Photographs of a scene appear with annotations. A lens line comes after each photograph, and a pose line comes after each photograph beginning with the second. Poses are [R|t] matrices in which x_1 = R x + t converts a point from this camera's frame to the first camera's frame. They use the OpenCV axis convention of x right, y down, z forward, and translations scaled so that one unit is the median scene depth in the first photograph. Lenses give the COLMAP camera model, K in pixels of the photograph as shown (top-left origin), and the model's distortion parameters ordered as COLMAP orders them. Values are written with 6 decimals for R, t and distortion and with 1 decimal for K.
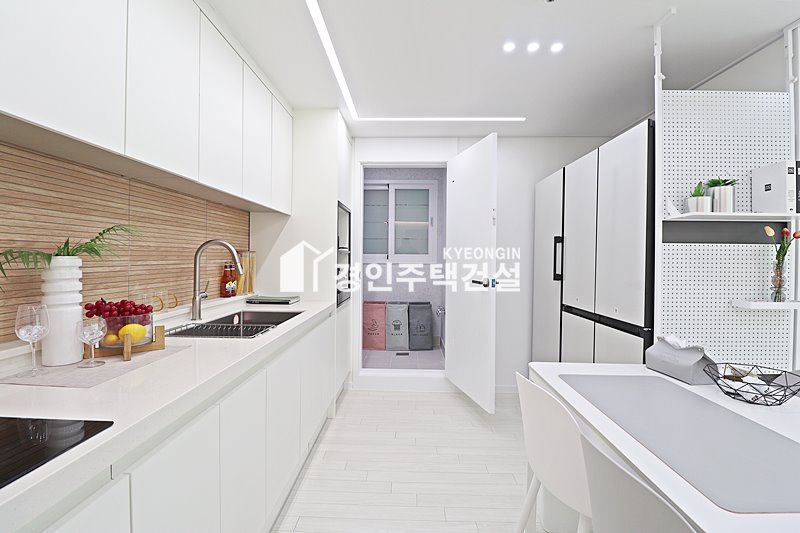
lens RADIAL K [[375.2, 0, 407.8], [0, 375.2, 262.9], [0, 0, 1]] dist [0.008300, -0.007461]
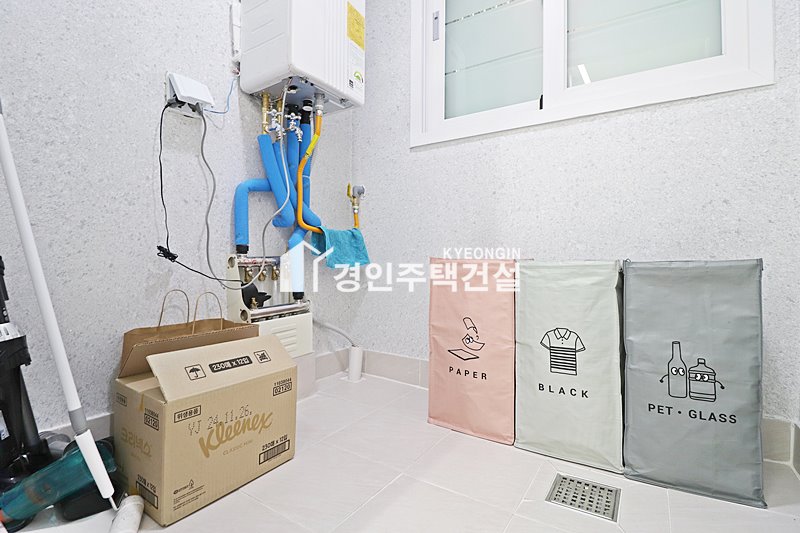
lens RADIAL K [[375.2, 0, 401.4], [0, 375.2, 262.1], [0, 0, 1]] dist [0.008300, -0.007461]
pose [[0.858040, -0.001375, -0.513581, 0.005092], [-0.004407, 0.999940, -0.010040, 0.114383], [0.513564, 0.010878, 0.857982, 0.748655]]
